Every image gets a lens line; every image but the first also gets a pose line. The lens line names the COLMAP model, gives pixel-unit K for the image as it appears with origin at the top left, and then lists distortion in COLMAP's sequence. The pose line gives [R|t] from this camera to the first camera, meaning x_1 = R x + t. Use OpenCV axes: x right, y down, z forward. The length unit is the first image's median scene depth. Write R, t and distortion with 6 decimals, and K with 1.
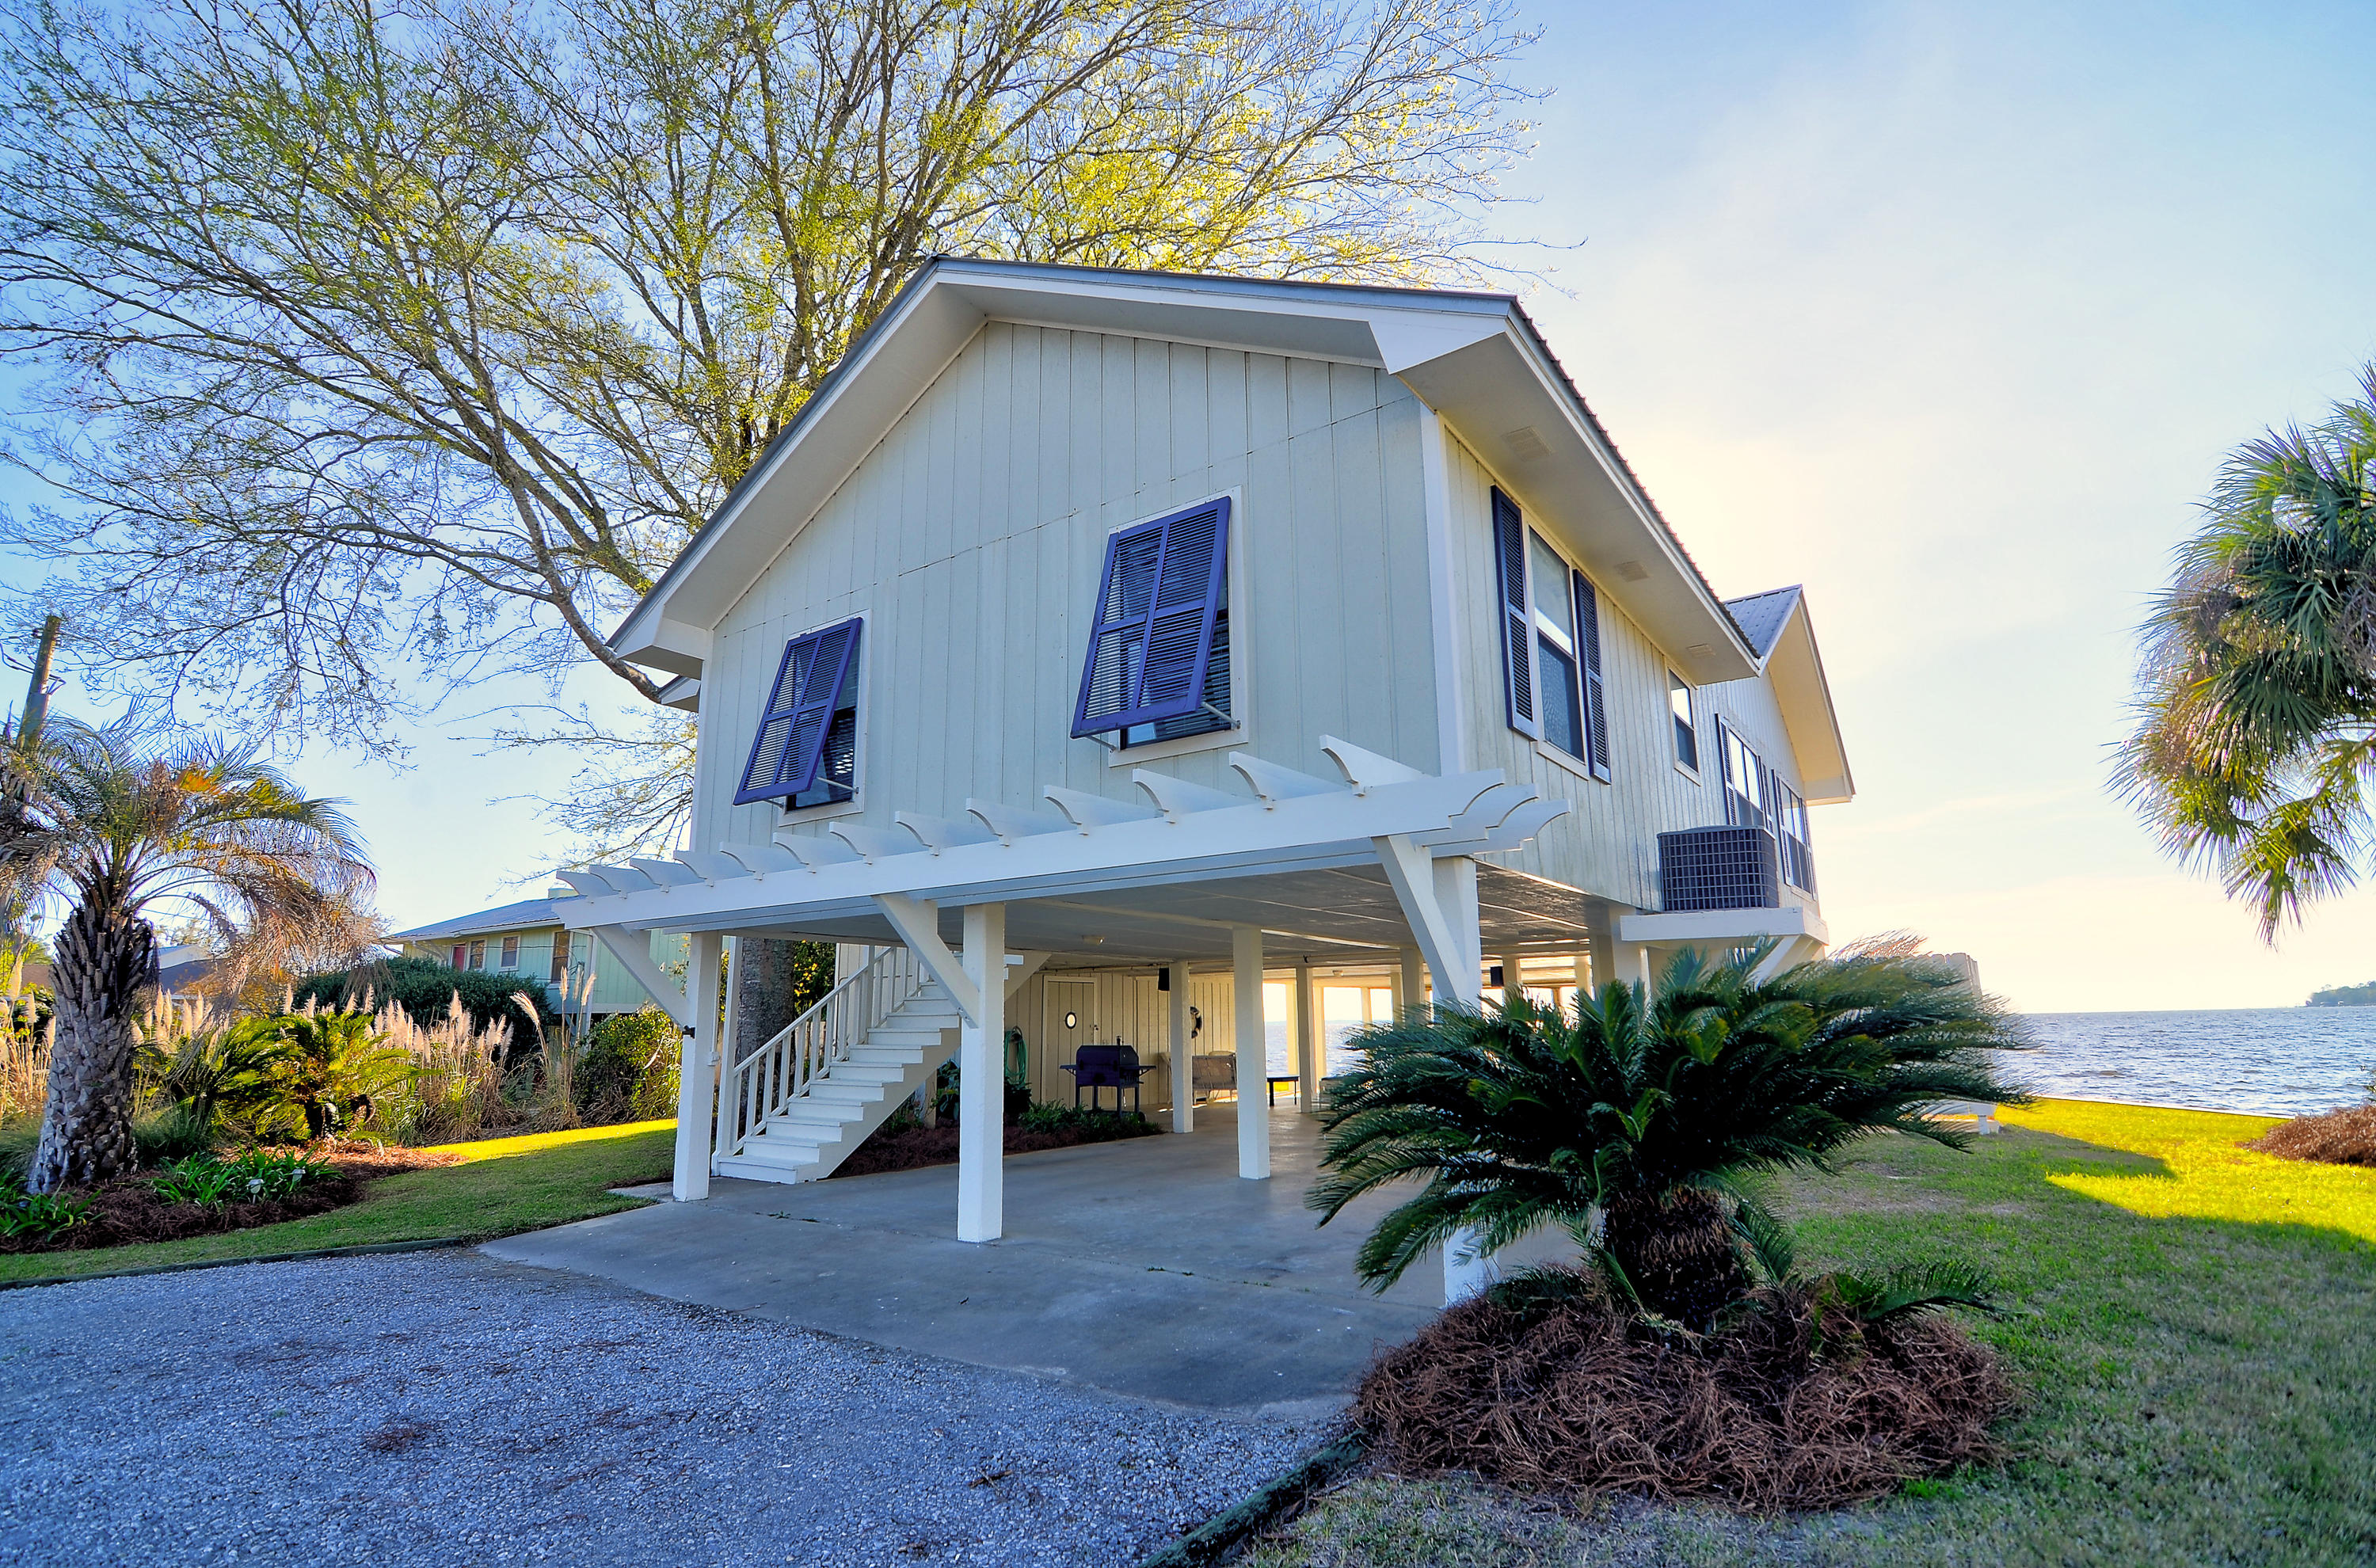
lens RADIAL K [[1126.5, 0, 1184.1], [0, 1126.5, 794.3], [0, 0, 1]] dist [-0.006150, -0.009908]
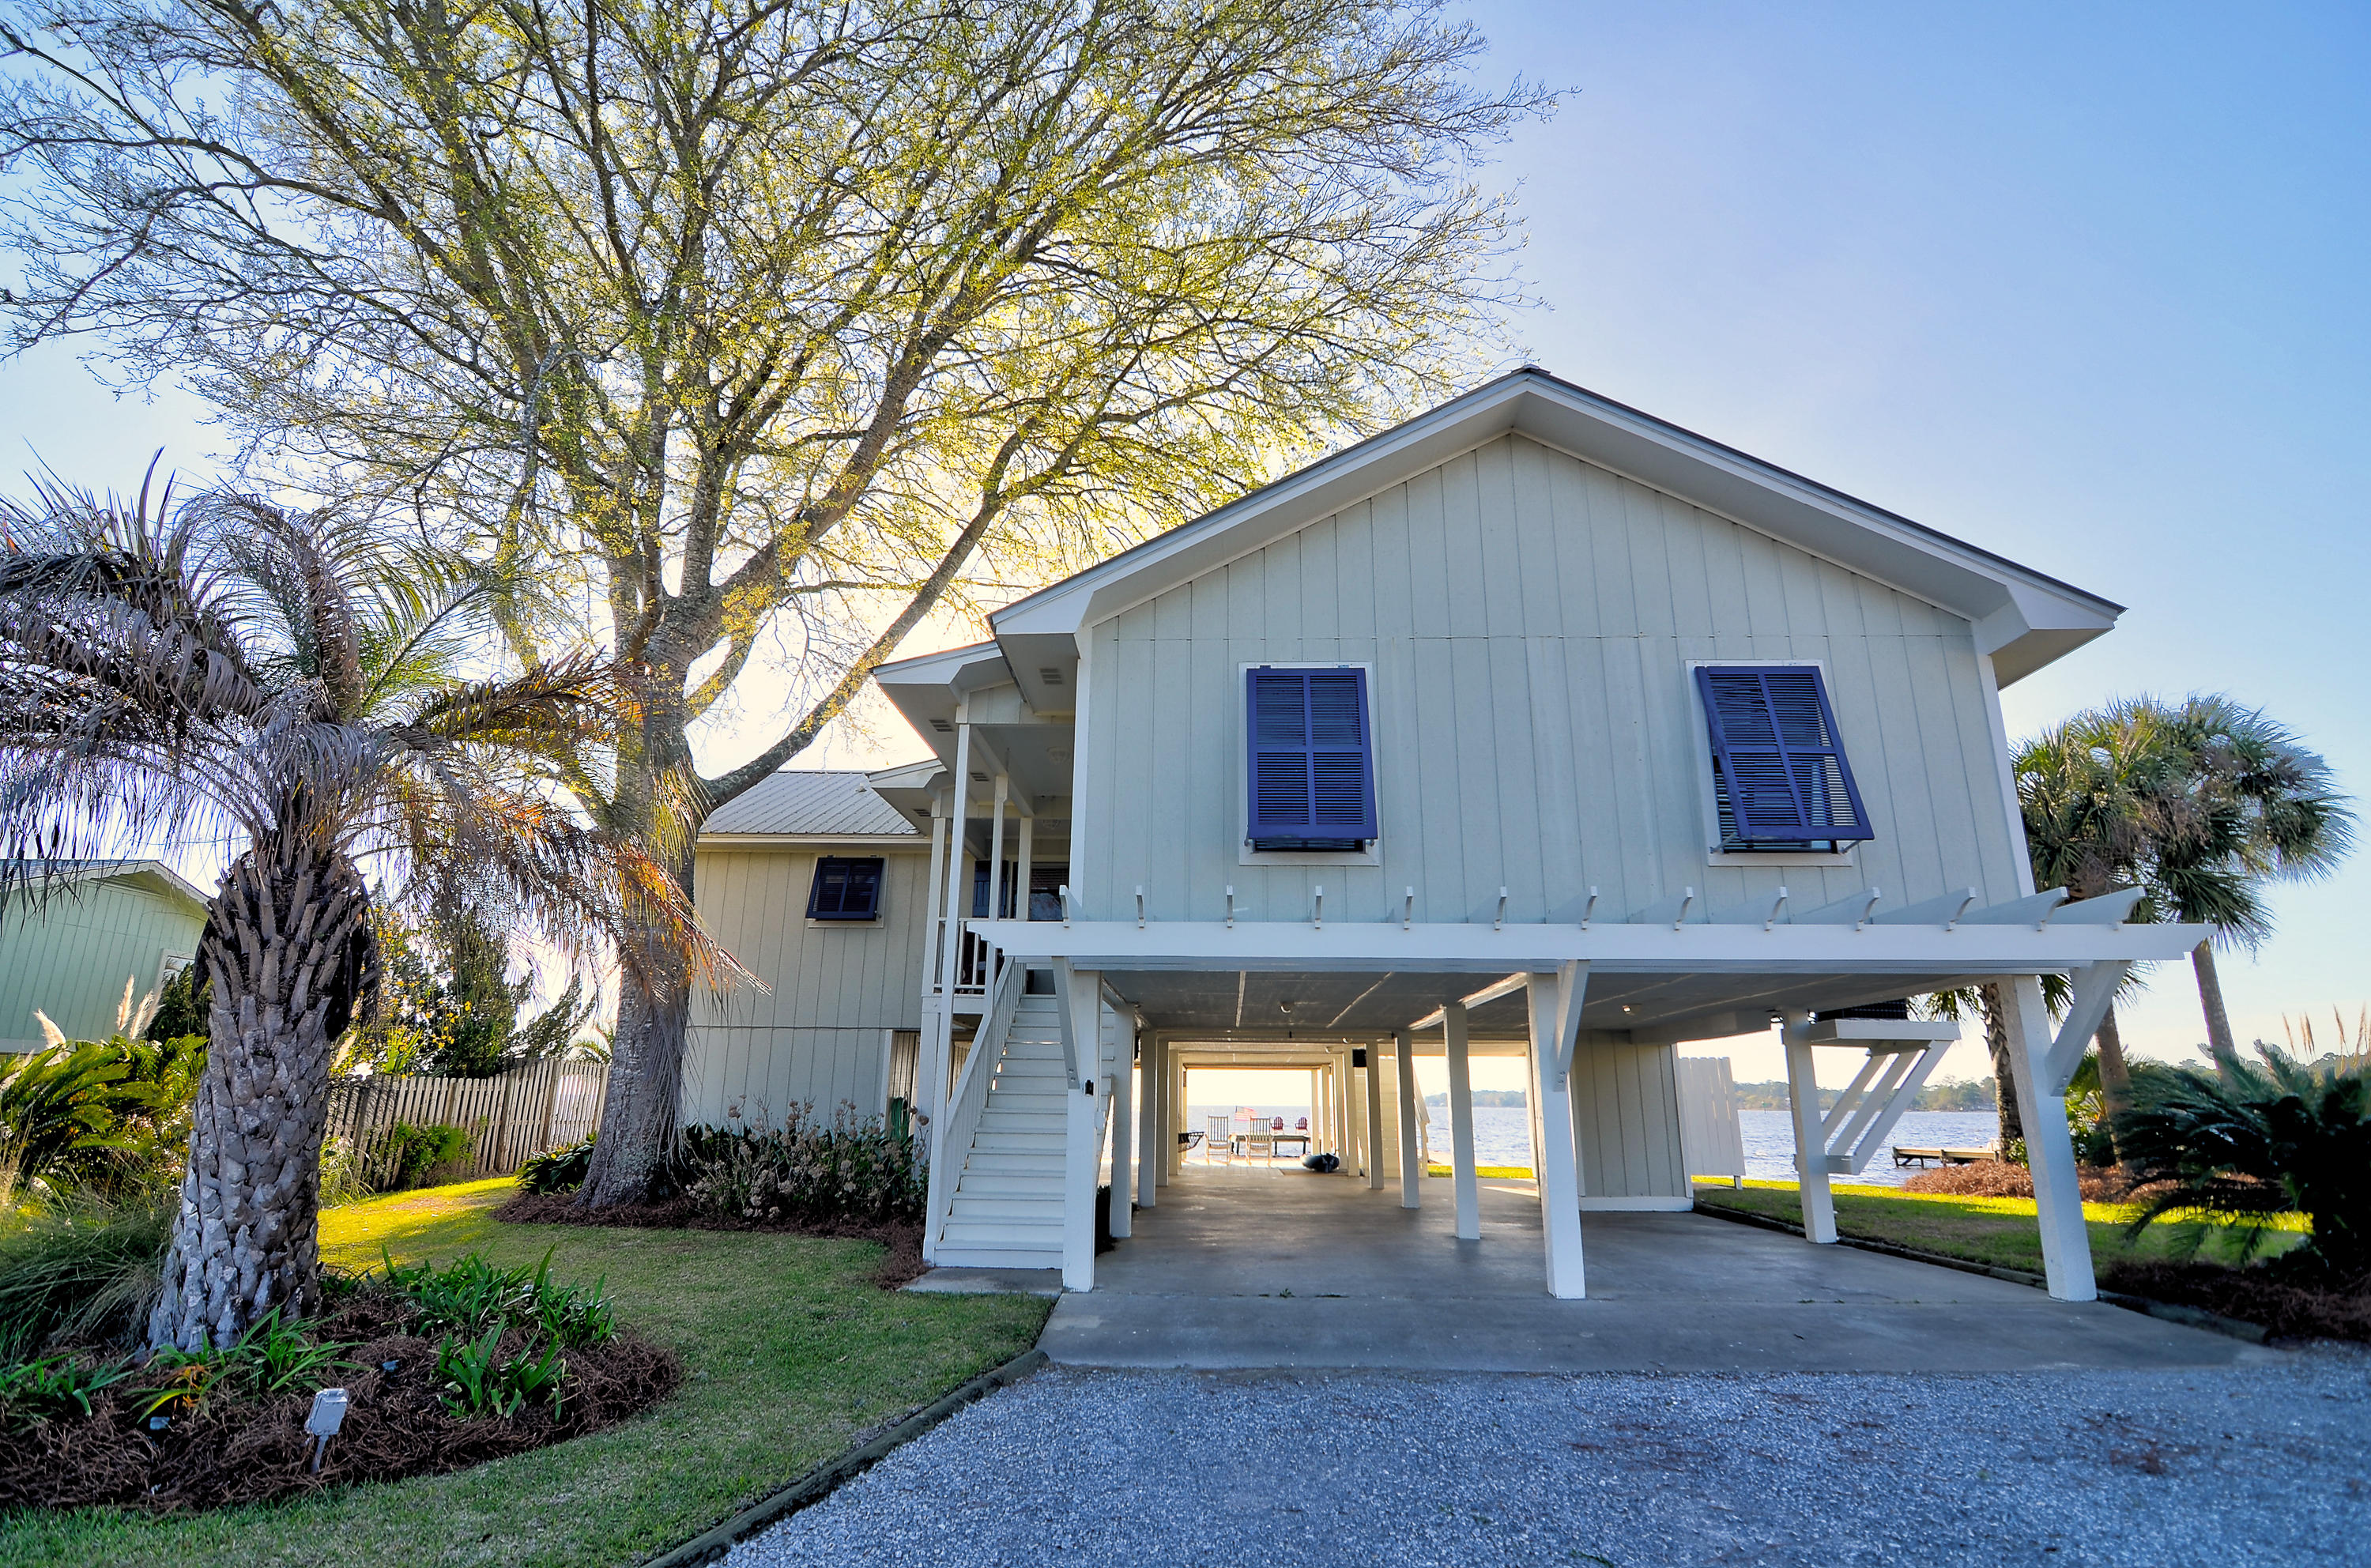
lens RADIAL K [[1124.1, 0, 1181.6], [0, 1124.1, 794.2], [0, 0, 1]] dist [-0.006150, -0.009908]
pose [[0.837263, 0.164936, 0.521332, -0.944303], [-0.128598, 0.986076, -0.105440, 0.078963], [-0.531464, 0.021239, 0.846815, 0.256770]]
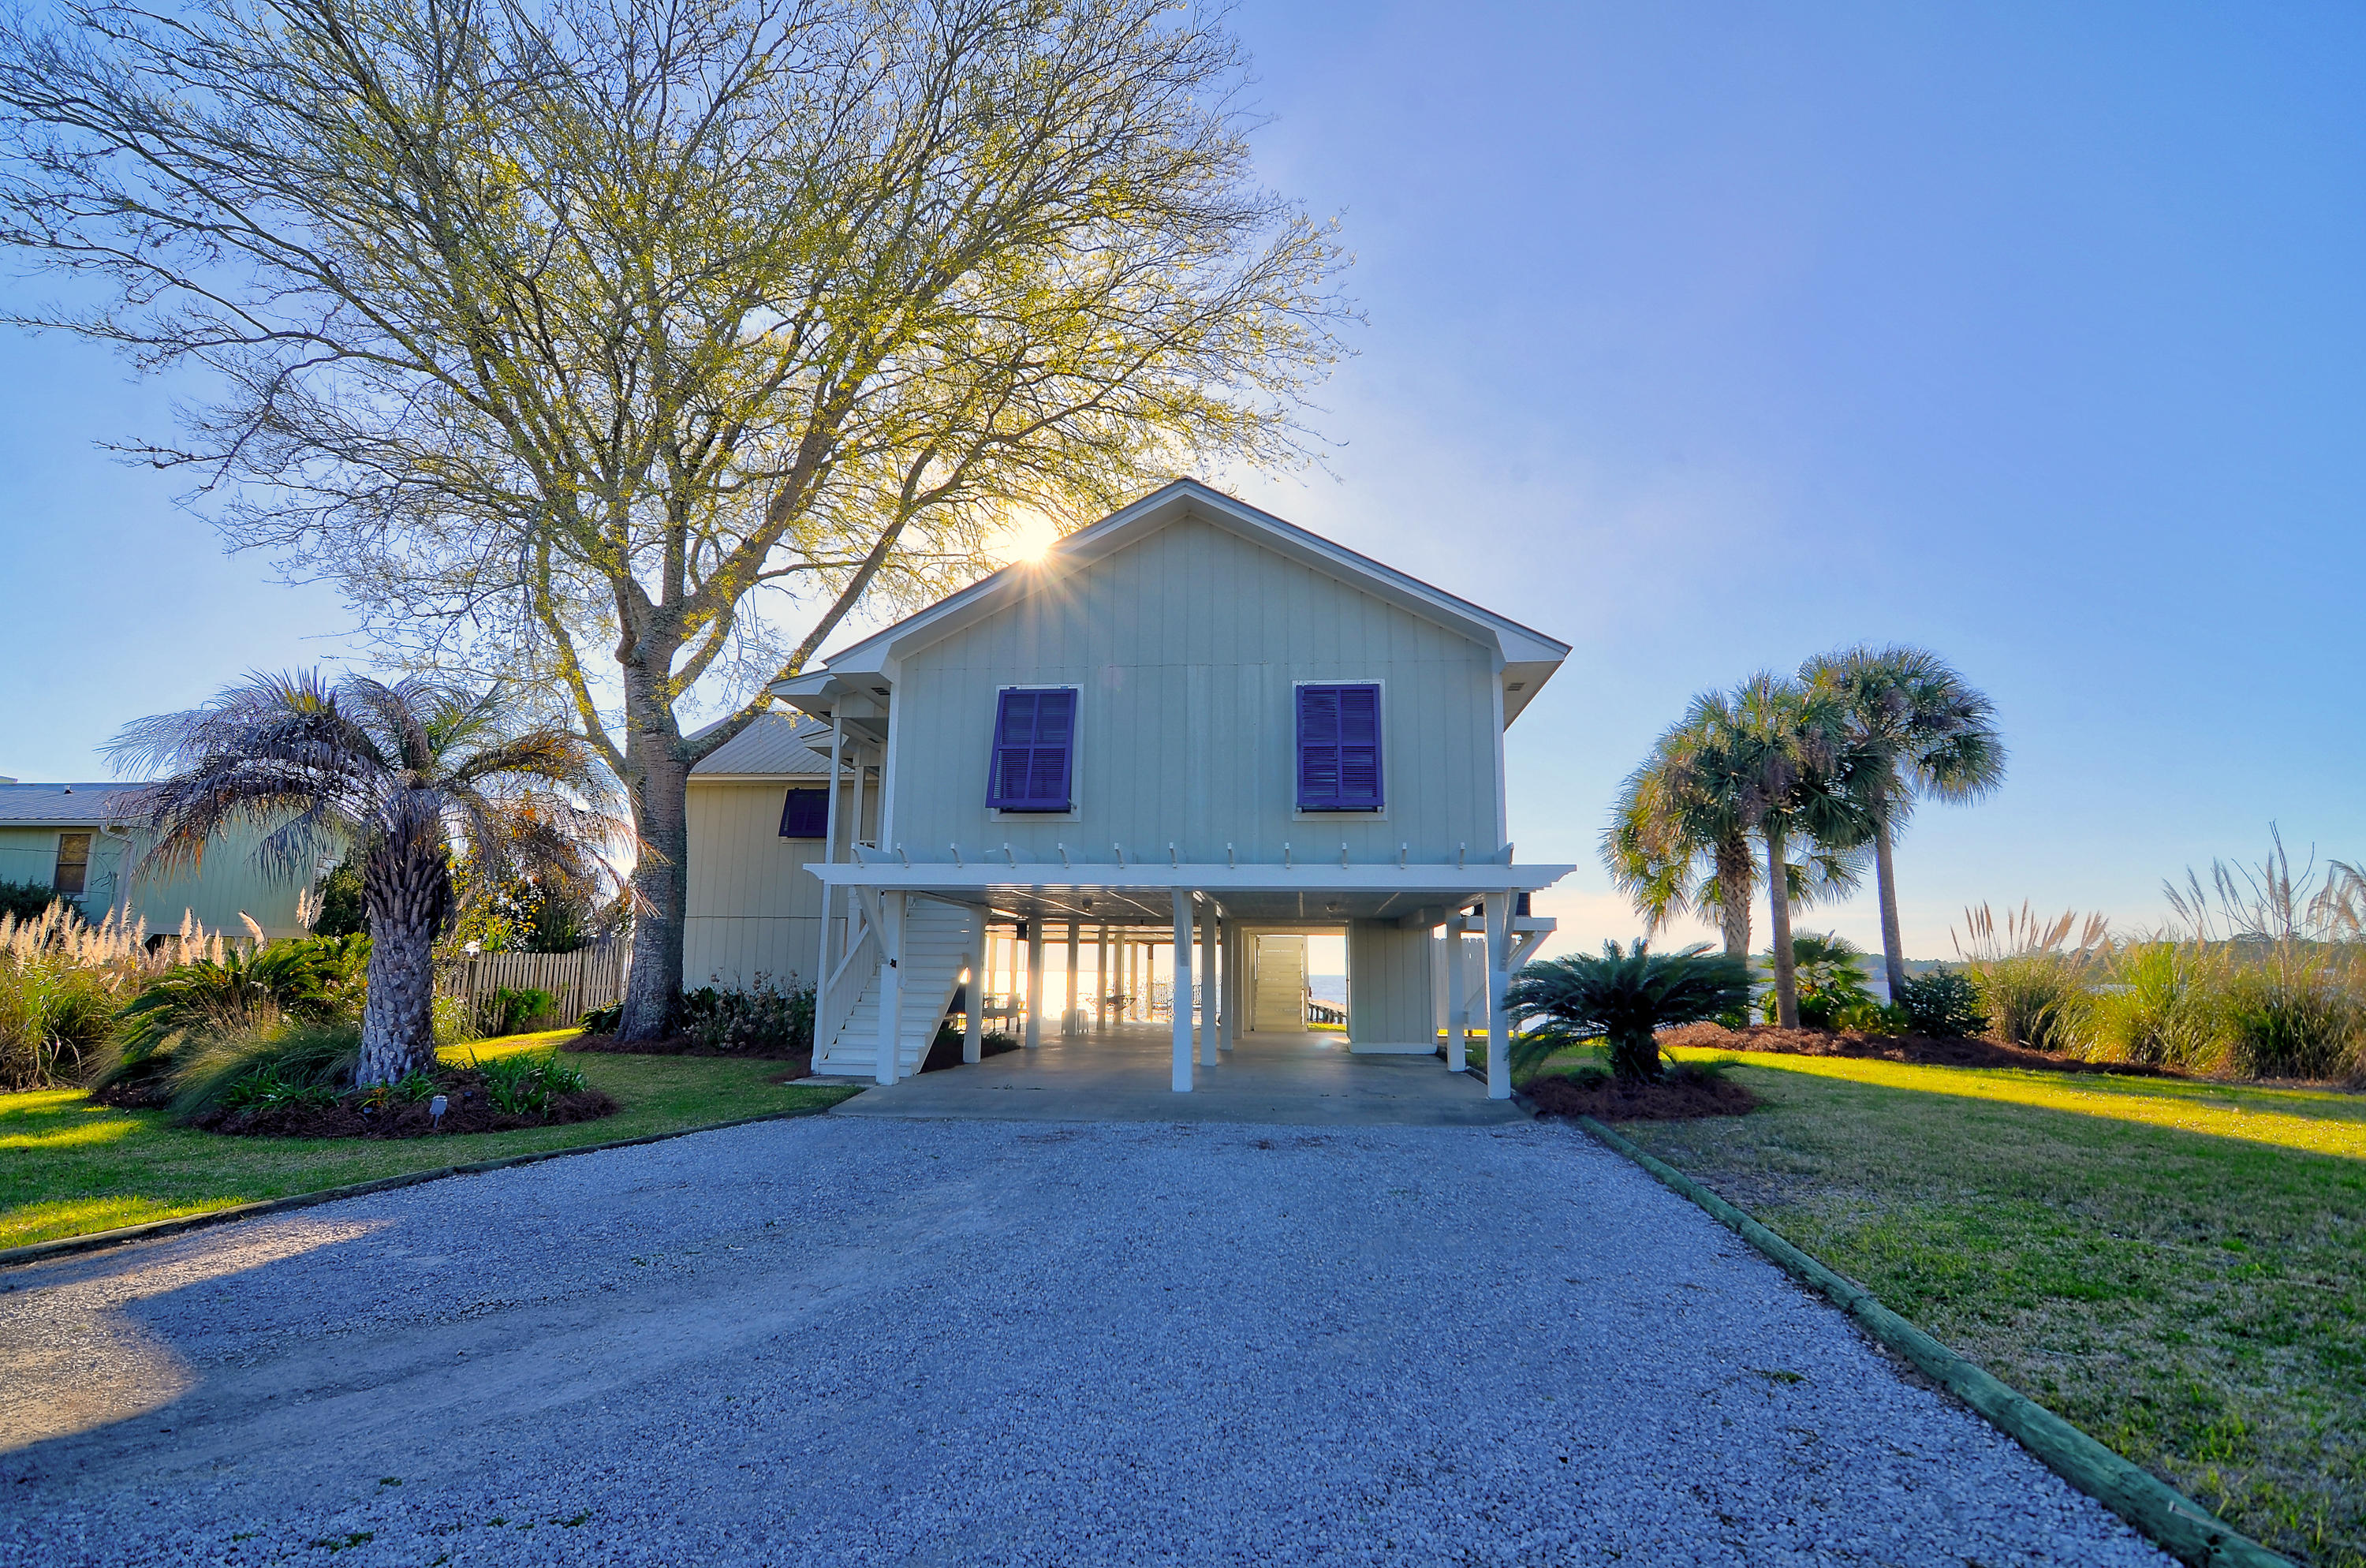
lens RADIAL K [[1121.8, 0, 1179.1], [0, 1121.8, 794.2], [0, 0, 1]] dist [-0.006150, -0.009908]
pose [[0.872985, 0.099035, 0.477586, -0.882724], [-0.119441, 0.992763, 0.012461, -0.055458], [-0.472896, -0.067922, 0.878497, -0.375876]]
